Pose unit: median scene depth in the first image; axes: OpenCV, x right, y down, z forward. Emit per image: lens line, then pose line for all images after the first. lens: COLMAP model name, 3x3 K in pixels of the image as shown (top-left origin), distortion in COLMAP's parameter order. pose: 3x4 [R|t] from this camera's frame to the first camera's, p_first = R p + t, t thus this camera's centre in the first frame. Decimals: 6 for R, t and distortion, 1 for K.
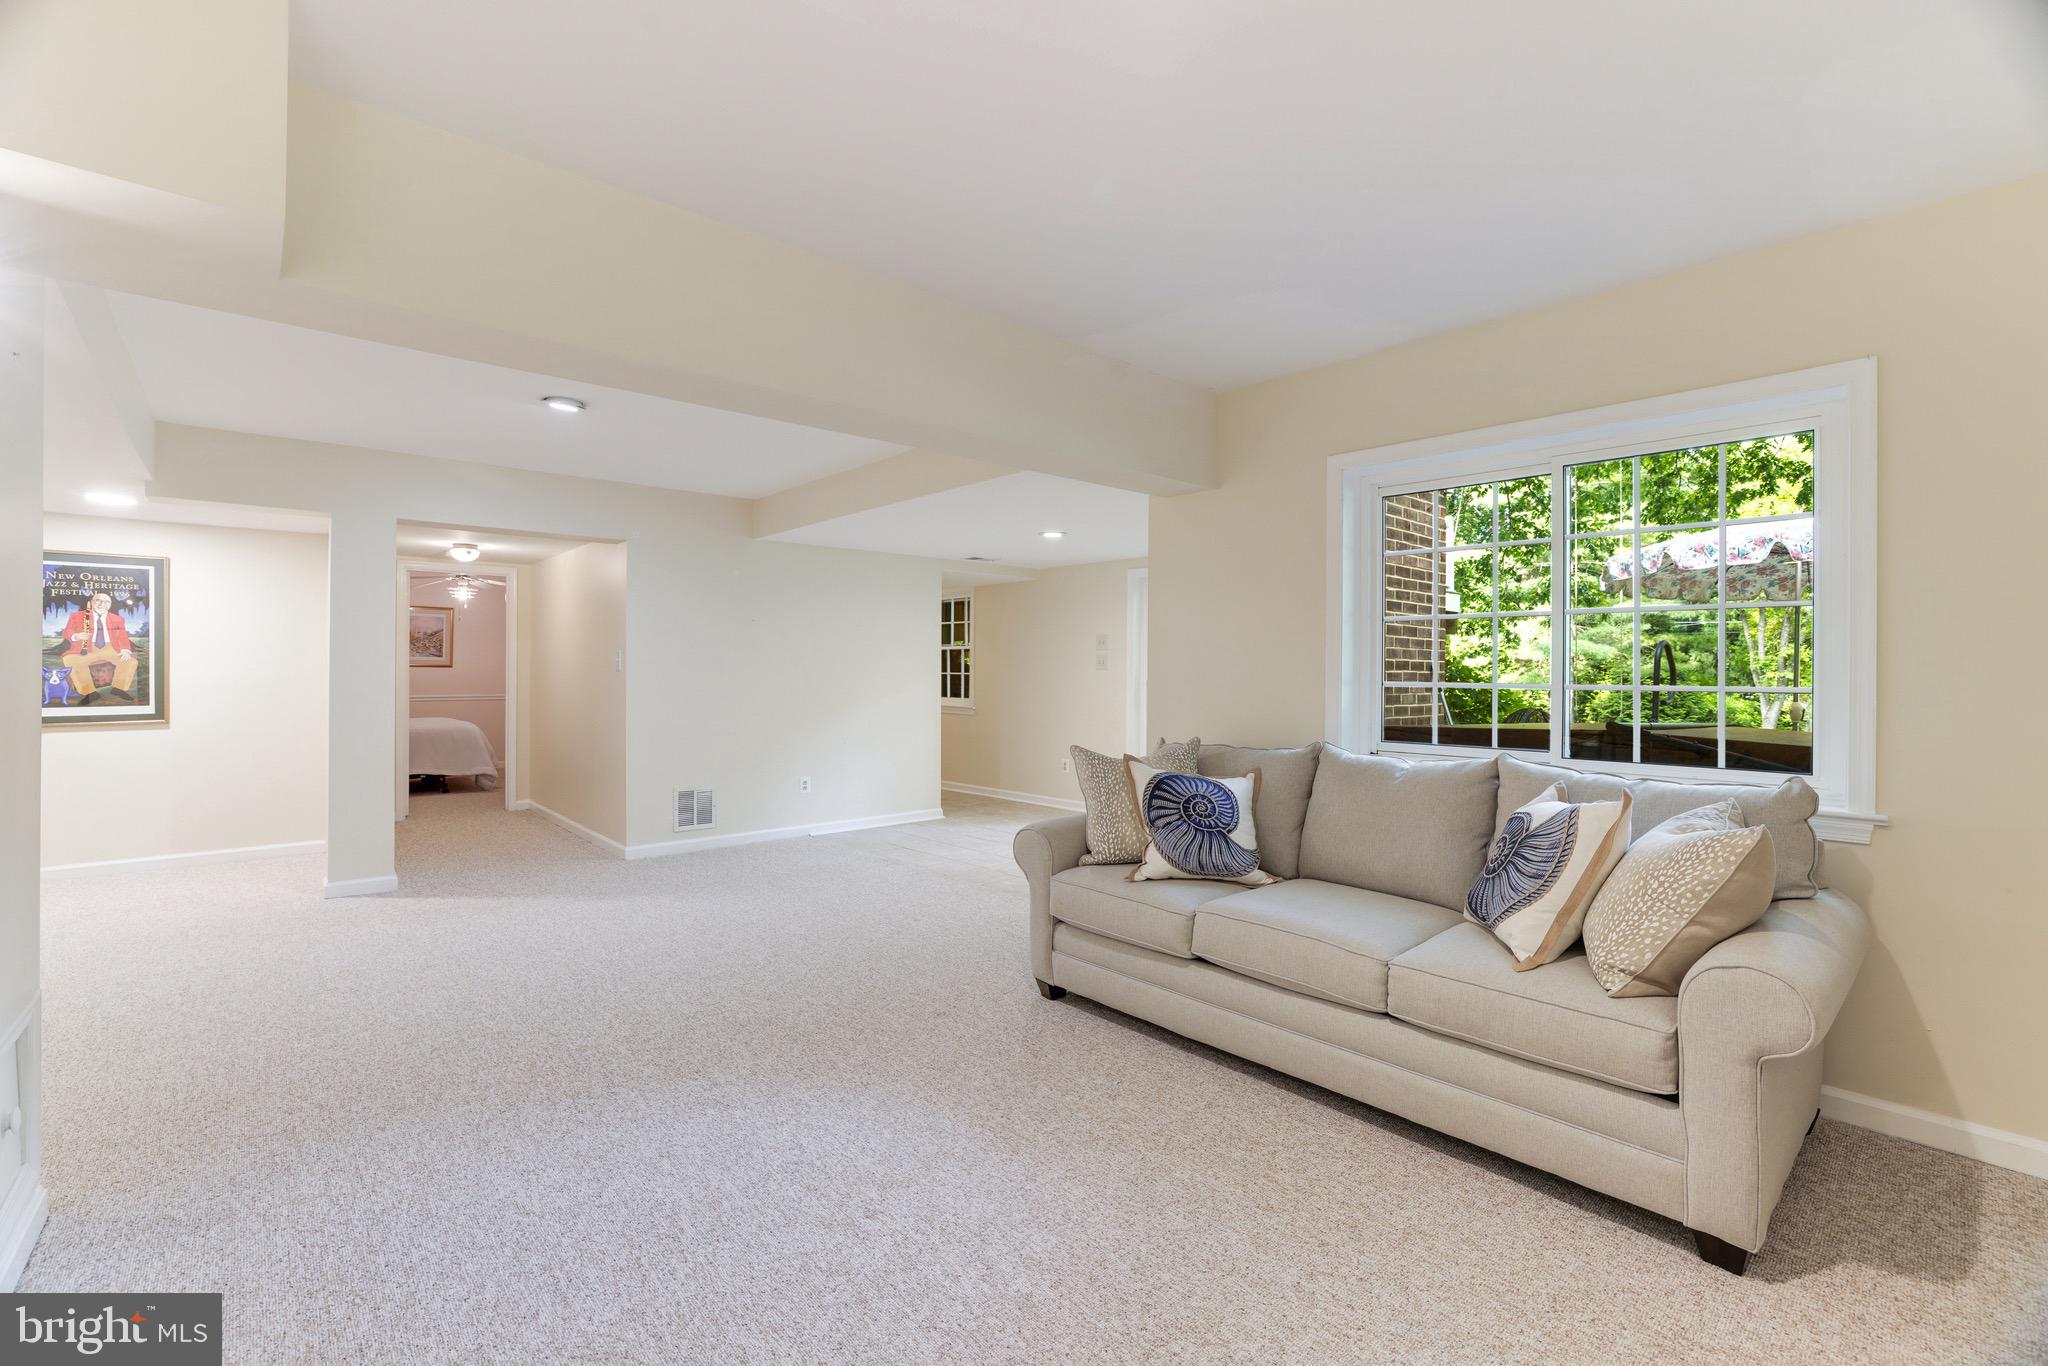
lens RADIAL K [[889.0, 0, 1009.8], [0, 889.0, 670.1], [0, 0, 1]] dist [-0.050960, 0.019485]
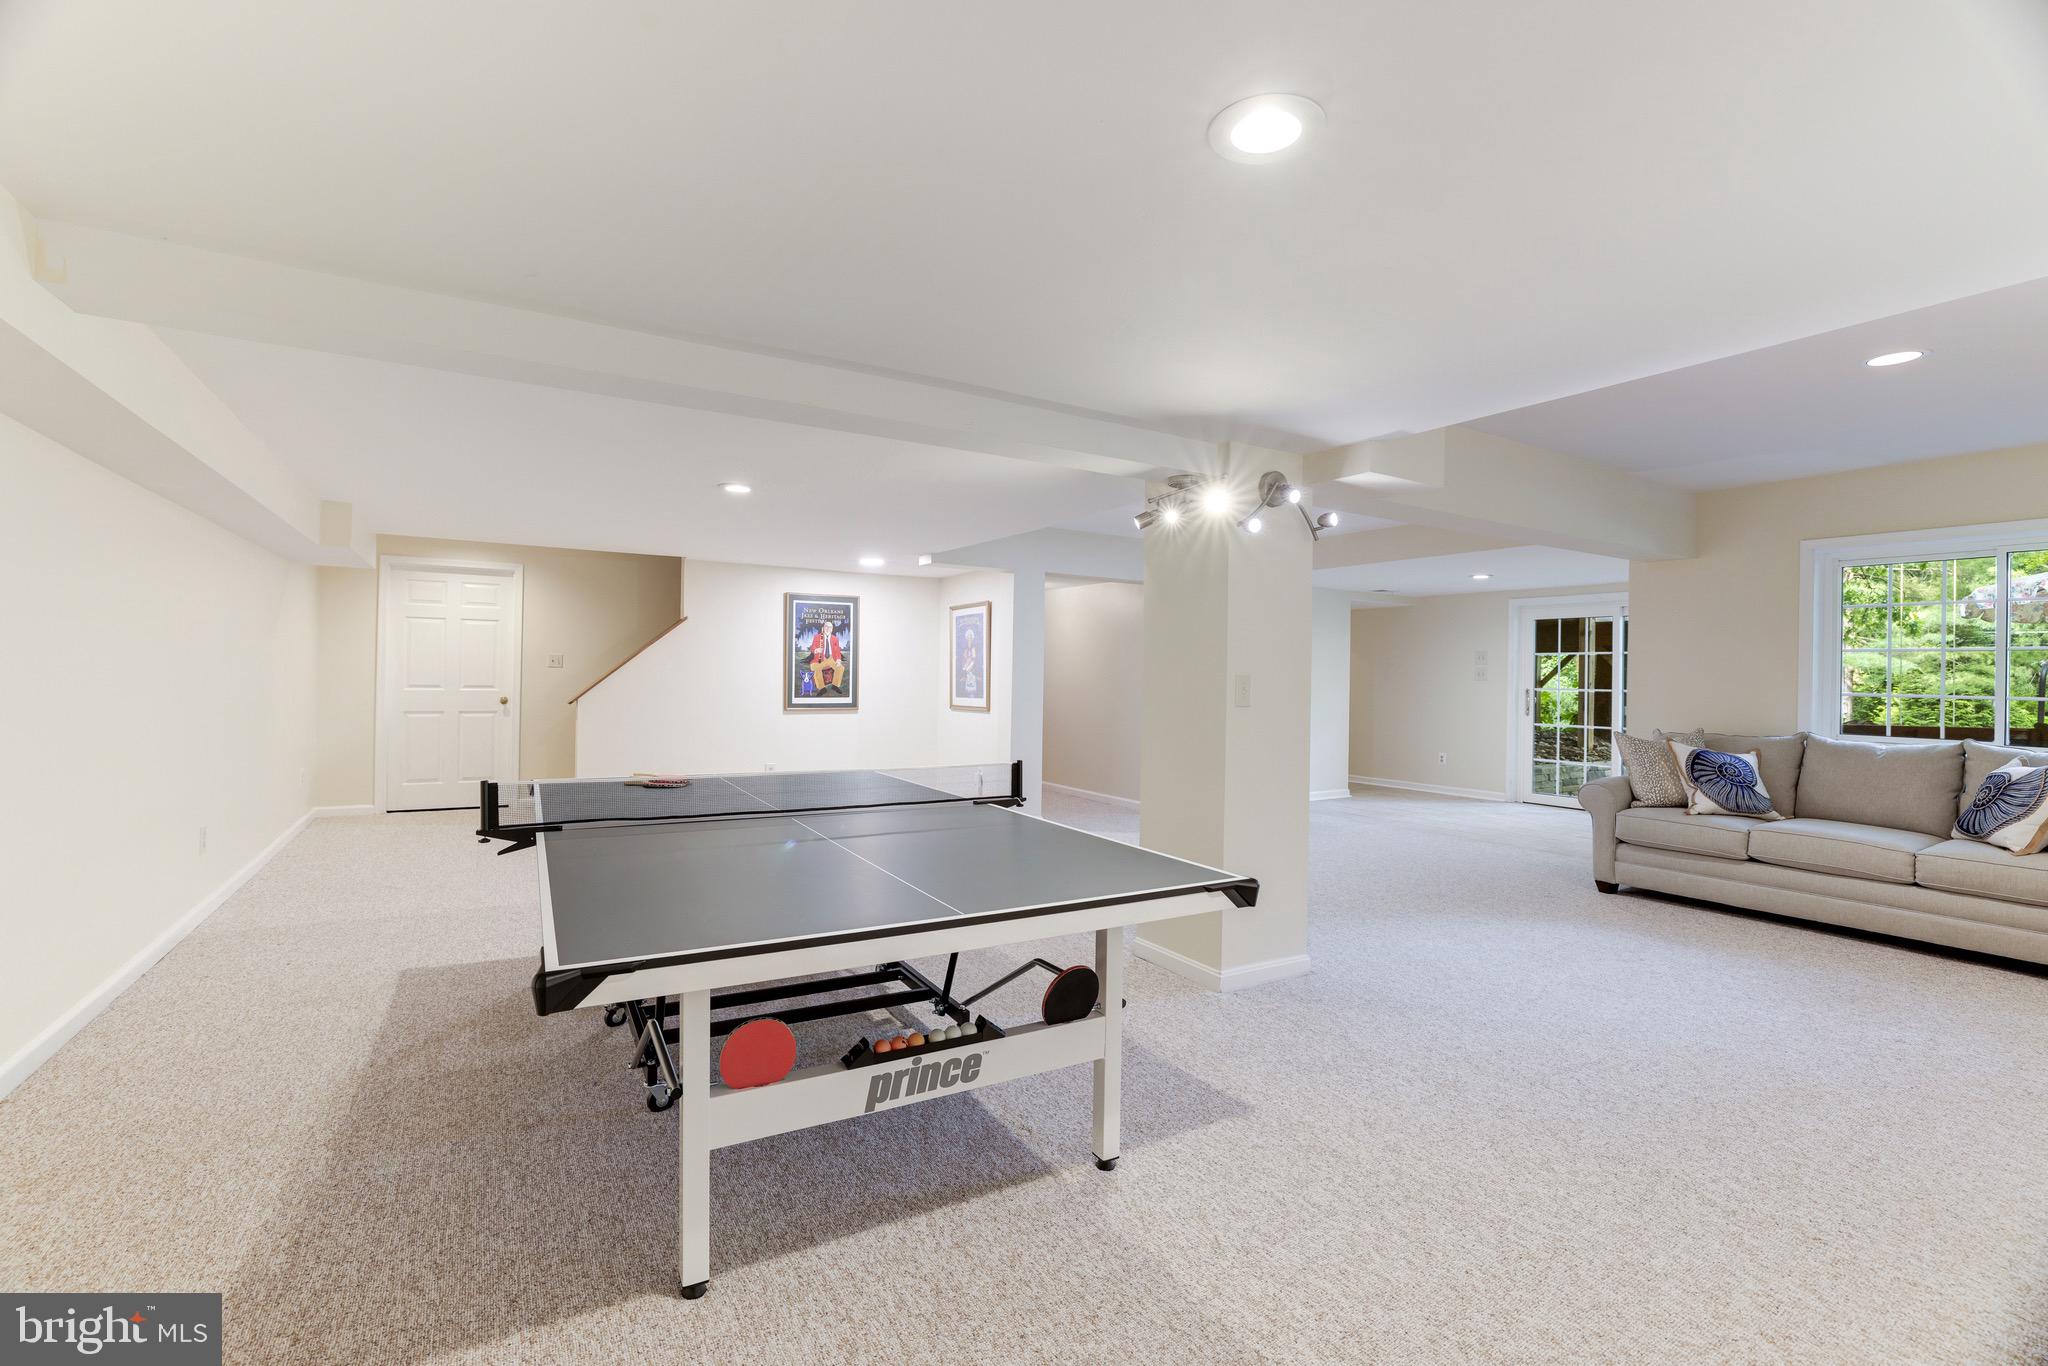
lens RADIAL K [[904.5, 0, 1009.4], [0, 904.5, 670.5], [0, 0, 1]] dist [-0.021321, 0.010041]
pose [[0.986893, 0.010538, -0.161032, -0.761380], [-0.011316, 0.999928, -0.003917, -0.003187], [0.160979, 0.005688, 0.986941, -0.750807]]
